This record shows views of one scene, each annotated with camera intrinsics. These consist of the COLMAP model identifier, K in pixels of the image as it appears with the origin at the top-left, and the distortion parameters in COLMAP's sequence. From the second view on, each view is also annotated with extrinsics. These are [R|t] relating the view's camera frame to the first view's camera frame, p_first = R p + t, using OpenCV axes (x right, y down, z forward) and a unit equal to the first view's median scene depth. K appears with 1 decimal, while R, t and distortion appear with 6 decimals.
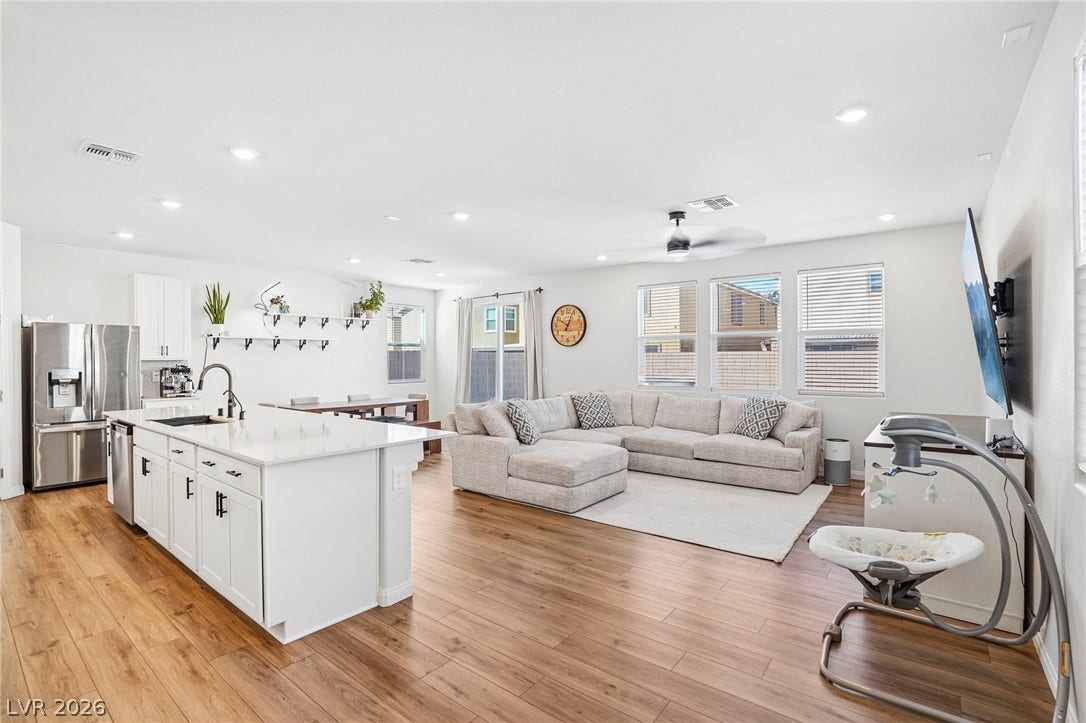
lens RADIAL K [[506.5, 0, 541.4], [0, 506.5, 360.5], [0, 0, 1]] dist [-0.044836, 0.011938]
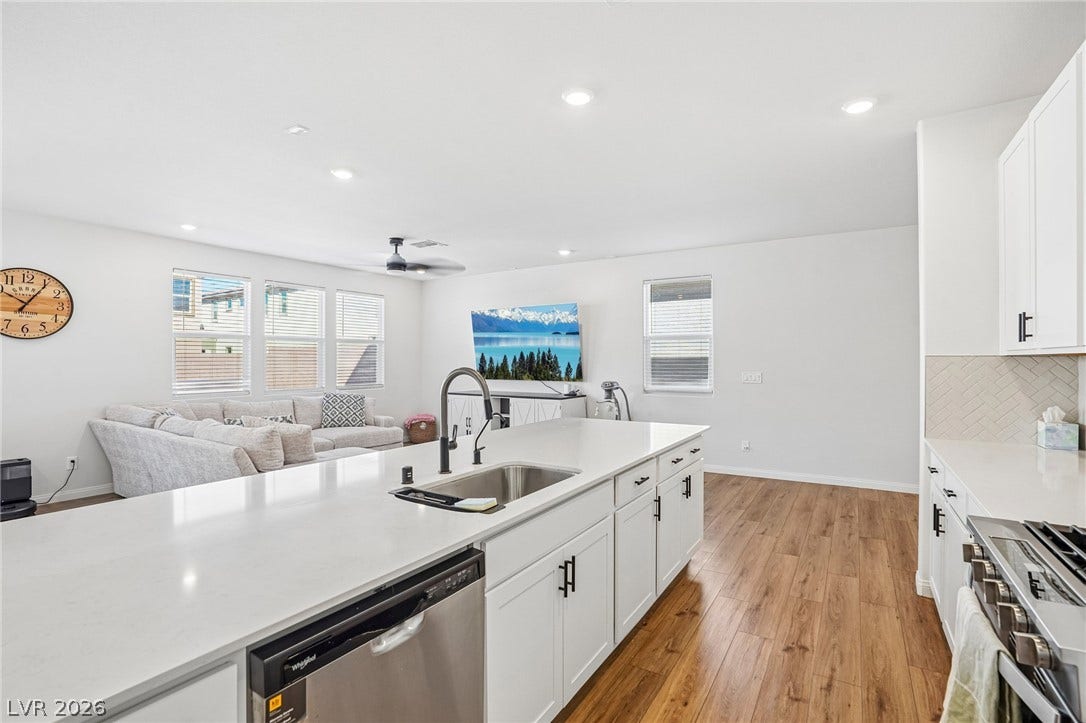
lens RADIAL K [[506.5, 0, 535.8], [0, 506.5, 362.4], [0, 0, 1]] dist [-0.044836, 0.011938]
pose [[-0.108760, -0.007972, 0.994036, -0.959279], [0.000967, 0.999967, 0.008125, -0.009183], [-0.994068, 0.001845, -0.108749, 0.798709]]
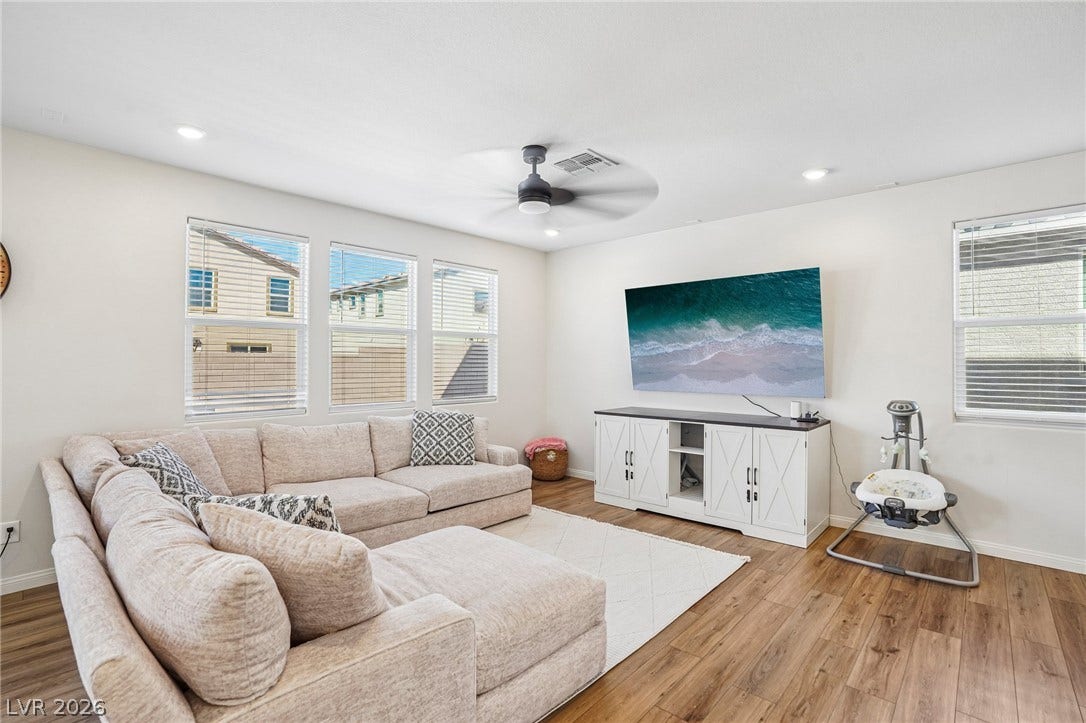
lens RADIAL K [[506.5, 0, 540.7], [0, 506.5, 358.8], [0, 0, 1]] dist [-0.044836, 0.011938]
pose [[0.057521, 0.001554, 0.998343, -0.407931], [-0.000826, 0.999999, -0.001509, -0.008258], [-0.998344, -0.000738, 0.057522, 0.950694]]
